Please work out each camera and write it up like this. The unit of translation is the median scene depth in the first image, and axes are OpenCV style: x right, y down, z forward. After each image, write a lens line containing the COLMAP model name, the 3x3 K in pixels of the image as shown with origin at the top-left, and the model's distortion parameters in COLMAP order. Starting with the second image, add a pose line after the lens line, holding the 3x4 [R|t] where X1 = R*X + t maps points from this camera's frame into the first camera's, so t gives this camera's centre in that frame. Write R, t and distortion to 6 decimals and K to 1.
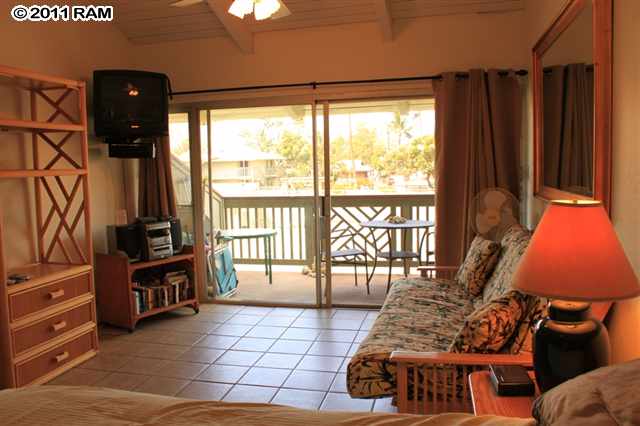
lens RADIAL K [[541.5, 0, 321.5], [0, 541.5, 213.8], [0, 0, 1]] dist [-0.104756, 0.004606]
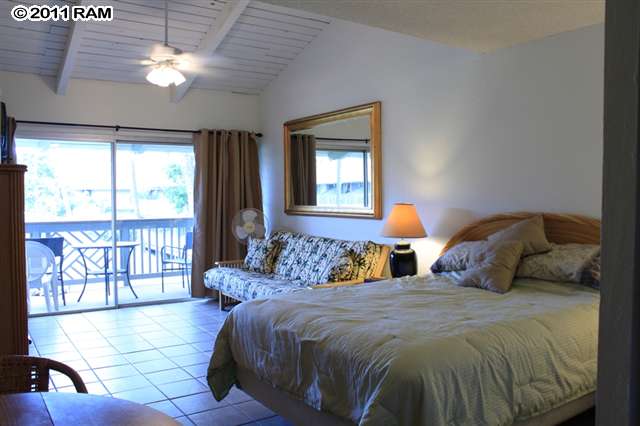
lens RADIAL K [[541.5, 0, 319.6], [0, 541.5, 210.7], [0, 0, 1]] dist [-0.104756, 0.004606]
pose [[0.677394, -0.000554, 0.735621, -0.557788], [0.056267, 0.997109, -0.051062, 0.039350], [-0.733466, 0.075980, 0.675467, -0.159383]]
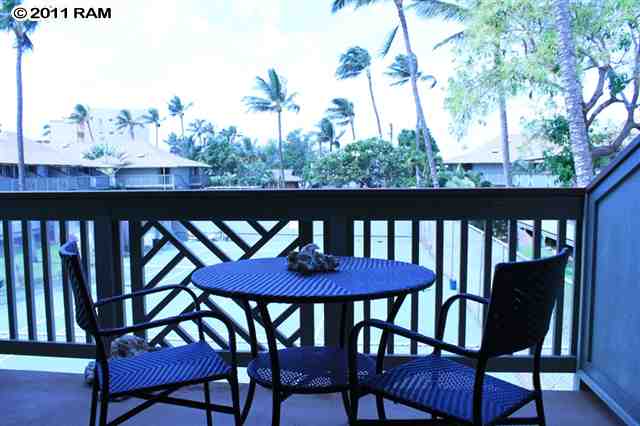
lens RADIAL K [[541.5, 0, 320.1], [0, 541.5, 212.5], [0, 0, 1]] dist [-0.104756, 0.004606]
pose [[0.992509, 0.008845, 0.121855, 0.125162], [-0.005958, 0.999693, -0.024039, -0.012475], [-0.122030, 0.023133, 0.992257, 0.799062]]
